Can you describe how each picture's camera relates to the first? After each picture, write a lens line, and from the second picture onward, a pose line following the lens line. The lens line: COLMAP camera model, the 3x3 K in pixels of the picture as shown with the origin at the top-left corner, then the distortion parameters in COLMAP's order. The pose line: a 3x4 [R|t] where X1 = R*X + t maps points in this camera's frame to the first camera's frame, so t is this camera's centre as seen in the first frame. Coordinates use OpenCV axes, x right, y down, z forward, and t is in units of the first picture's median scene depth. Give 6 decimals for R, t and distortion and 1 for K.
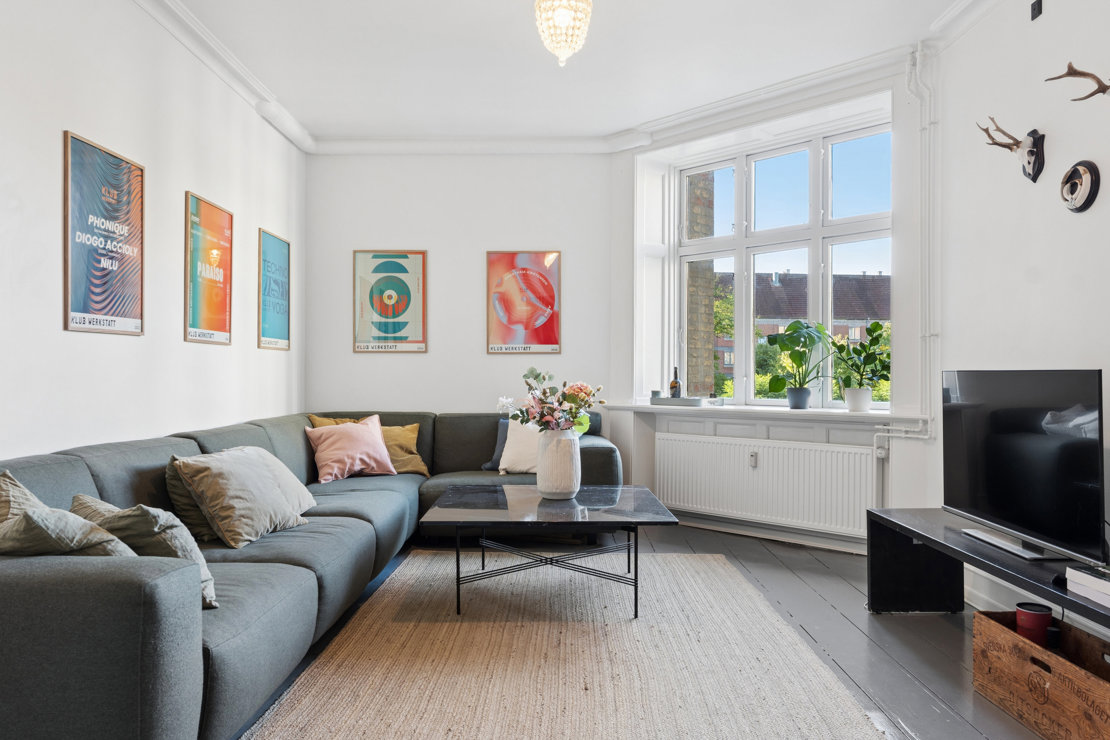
lens RADIAL K [[829.1, 0, 555.0], [0, 829.1, 370.0], [0, 0, 1]] dist [-0.001707, -0.006024]
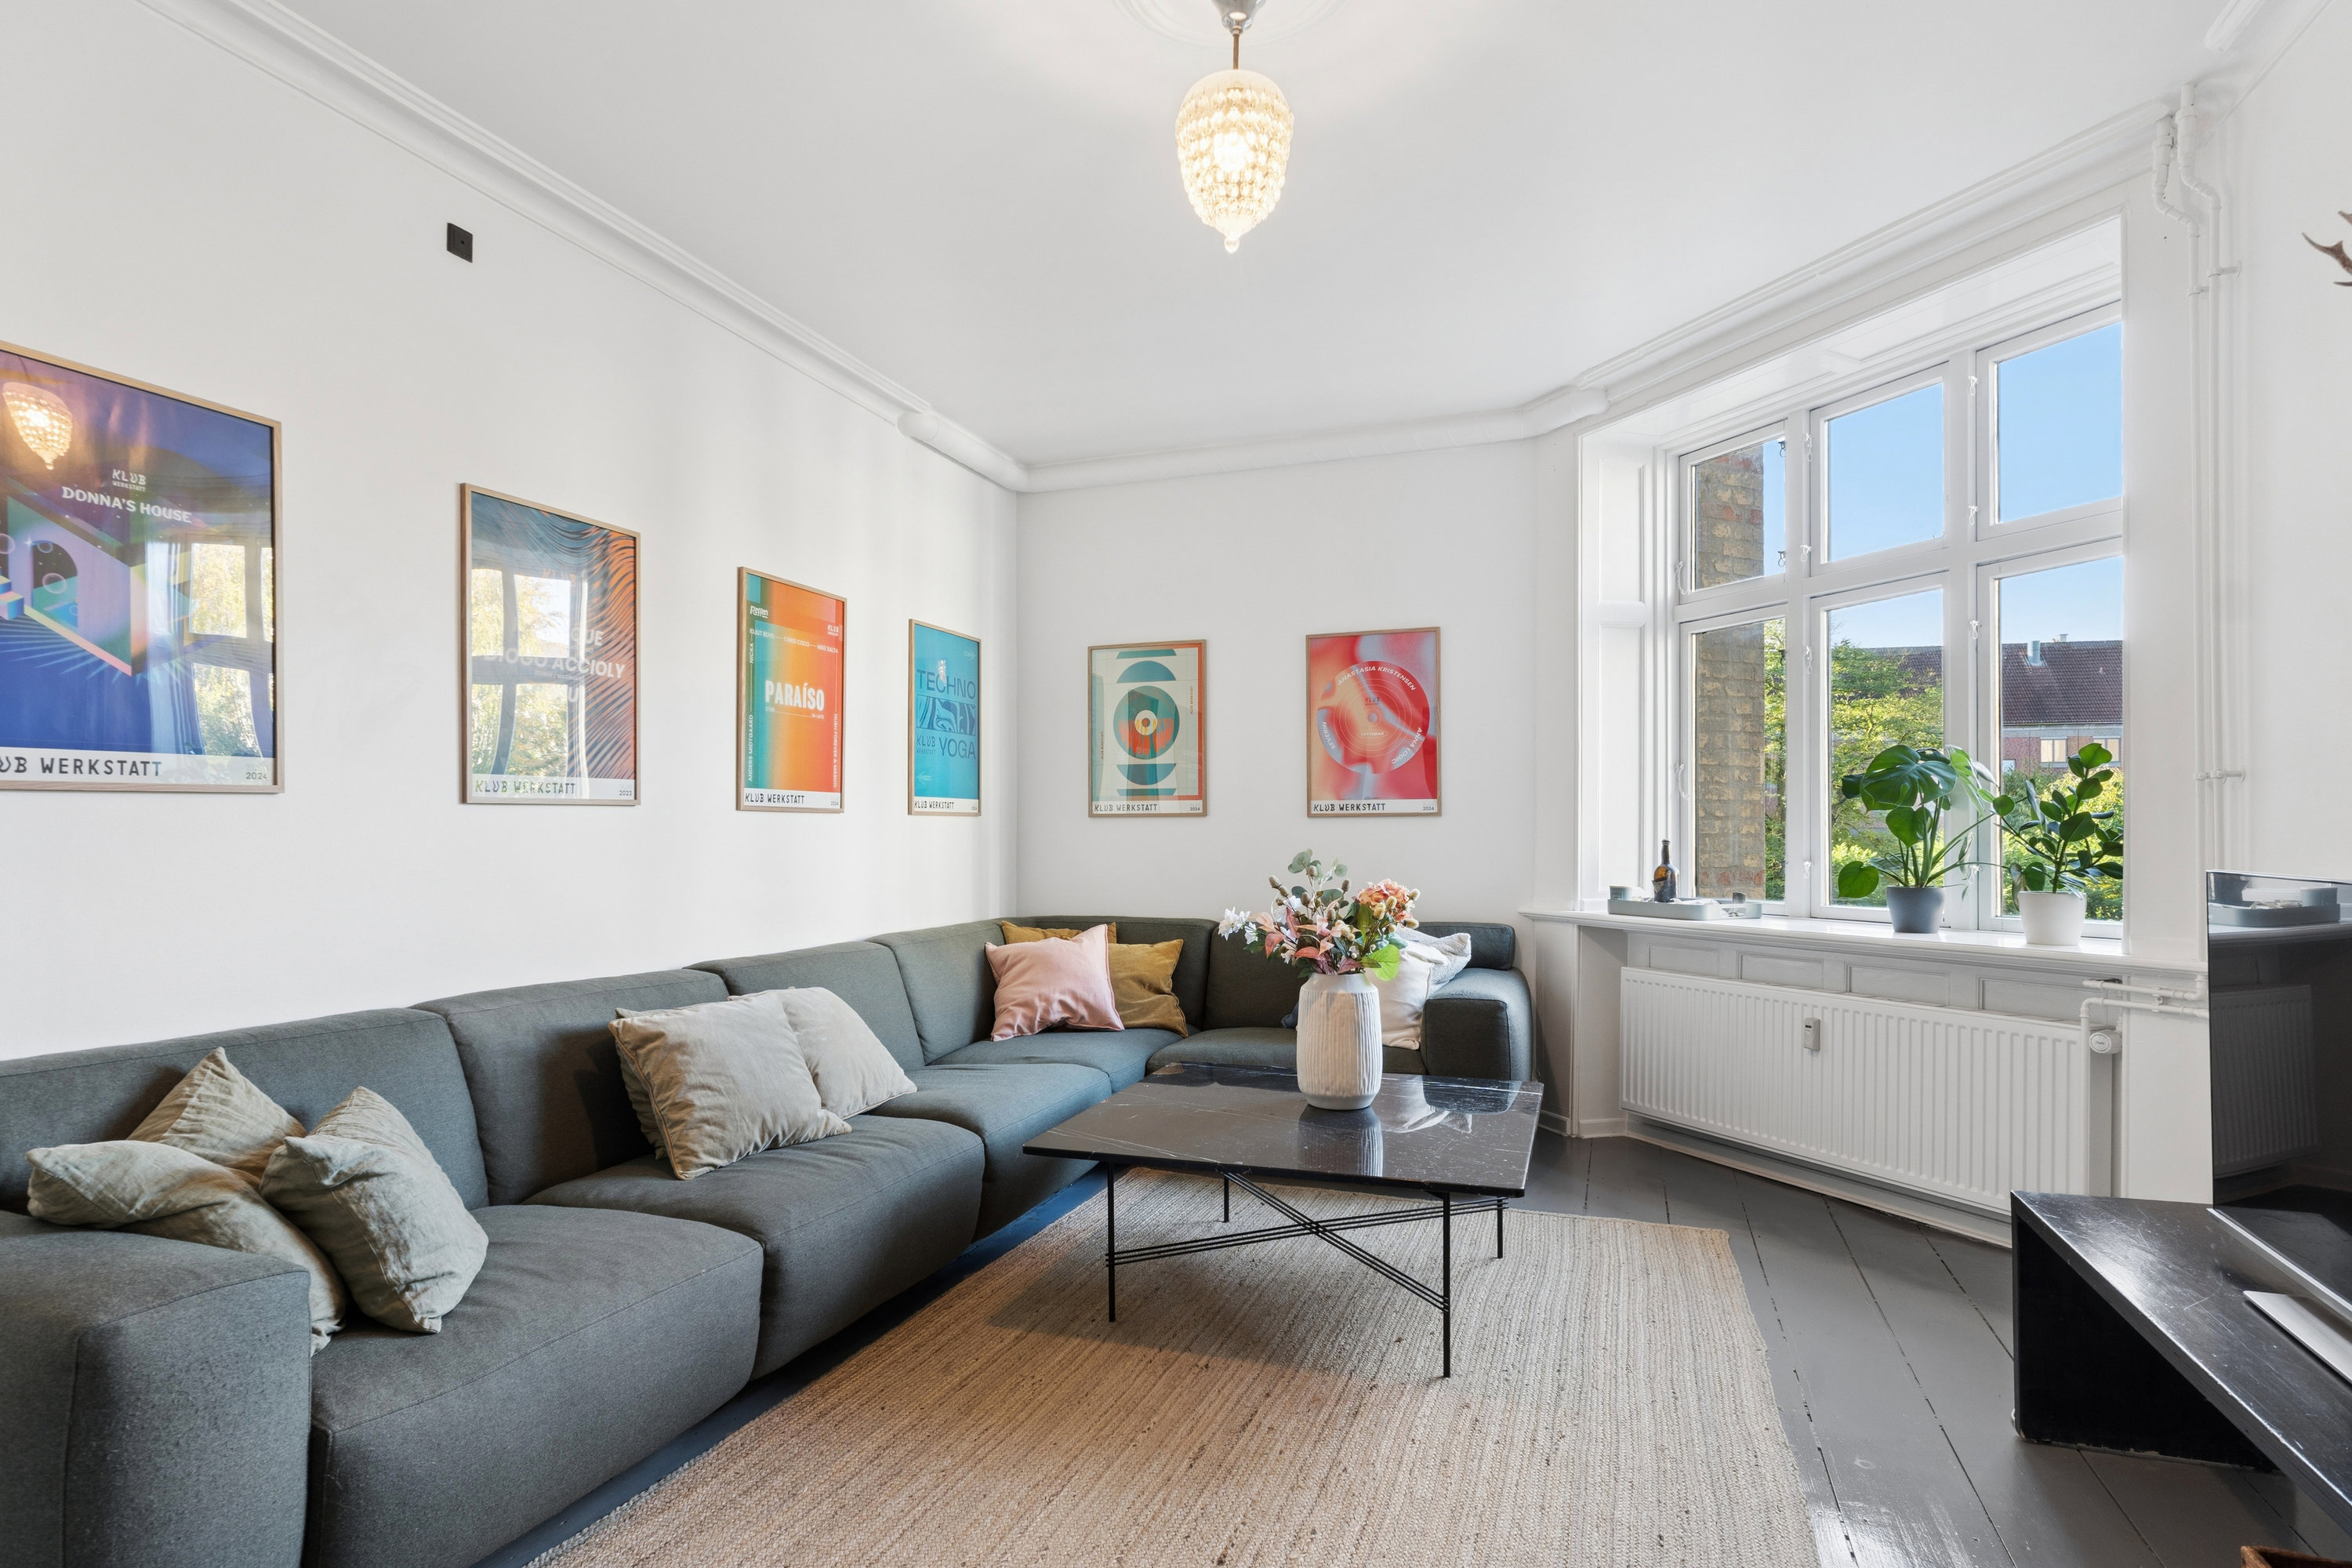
lens RADIAL K [[1307.4, 0, 1103.1], [0, 1307.4, 827.8], [0, 0, 1]] dist [-0.007356, -0.000108]
pose [[0.937549, -0.007519, -0.347773, 0.126398], [0.007427, 0.999971, -0.001596, -0.015411], [0.347775, -0.001087, 0.937577, 0.154191]]
